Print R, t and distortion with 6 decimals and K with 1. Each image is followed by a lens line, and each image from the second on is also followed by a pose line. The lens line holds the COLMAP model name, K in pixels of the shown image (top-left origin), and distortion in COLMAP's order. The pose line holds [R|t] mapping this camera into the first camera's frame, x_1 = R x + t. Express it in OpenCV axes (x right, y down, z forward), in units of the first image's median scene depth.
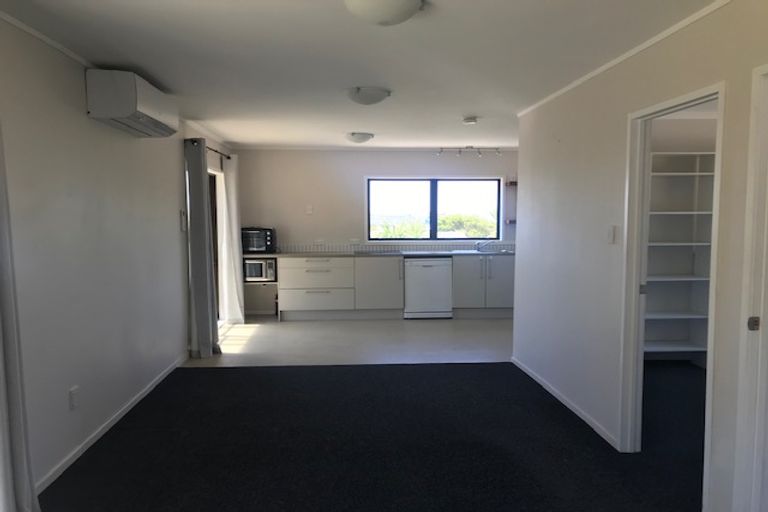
lens RADIAL K [[637.6, 0, 385.2], [0, 637.6, 257.7], [0, 0, 1]] dist [0.043291, -0.081708]
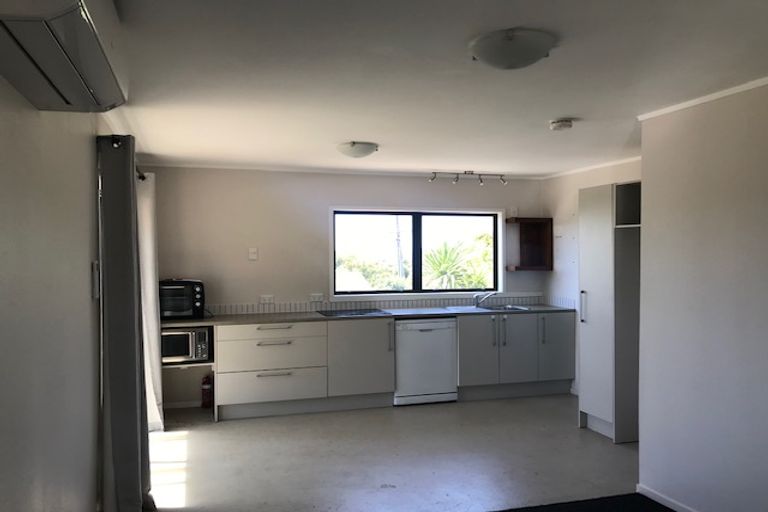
lens RADIAL K [[637.6, 0, 391.6], [0, 637.6, 240.1], [0, 0, 1]] dist [0.043291, -0.081708]
pose [[0.972901, 0.001919, 0.231213, -0.140156], [0.018097, 0.996266, -0.084417, -0.029101], [-0.230512, 0.086314, 0.969234, 0.288882]]
